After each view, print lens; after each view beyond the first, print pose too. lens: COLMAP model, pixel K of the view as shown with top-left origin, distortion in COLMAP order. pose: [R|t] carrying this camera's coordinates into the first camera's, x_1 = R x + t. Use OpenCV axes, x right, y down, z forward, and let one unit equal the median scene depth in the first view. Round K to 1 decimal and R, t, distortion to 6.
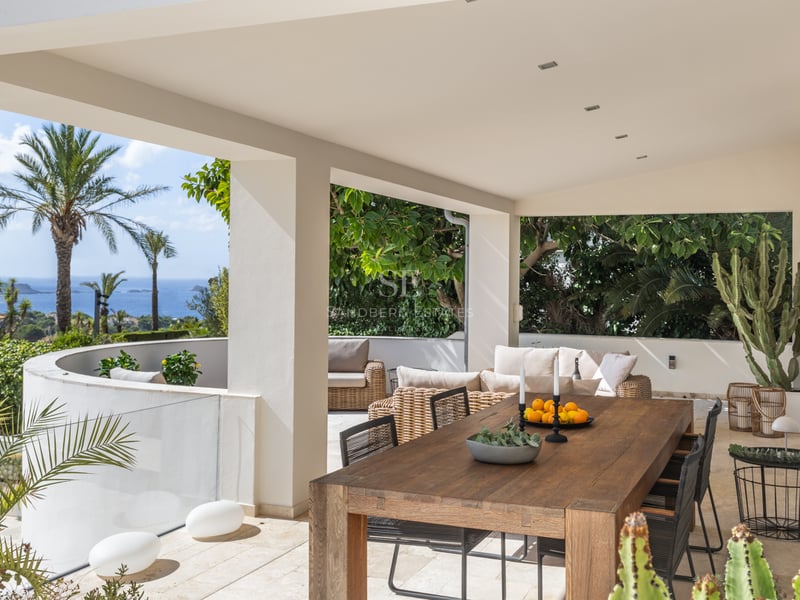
lens RADIAL K [[886.6, 0, 400.0], [0, 886.6, 300.0], [0, 0, 1]] dist [0.001927, 0.003076]
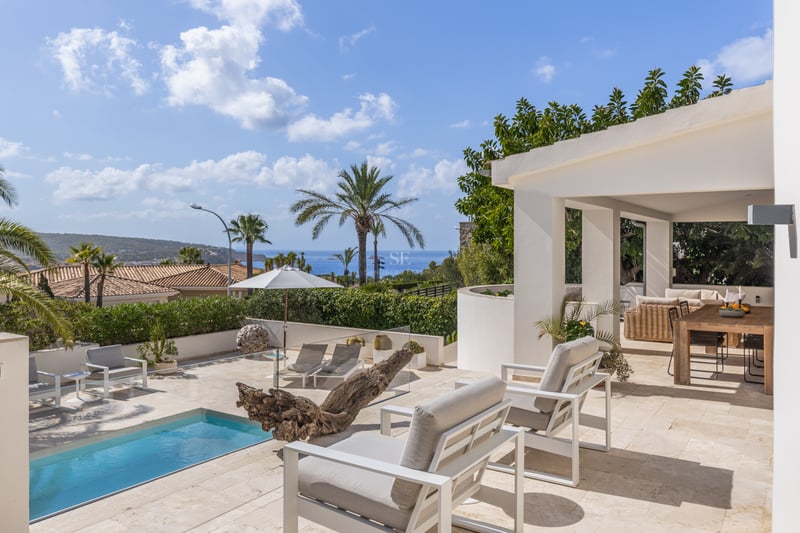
lens RADIAL K [[610.8, 0, 400.0], [0, 610.8, 266.5], [0, 0, 1]] dist [0.001309, 0.001270]
pose [[0.982487, 0.003066, -0.186308, -0.082386], [-0.002706, 0.999994, 0.002191, 0.000198], [0.186313, -0.001649, 0.982489, -0.172731]]
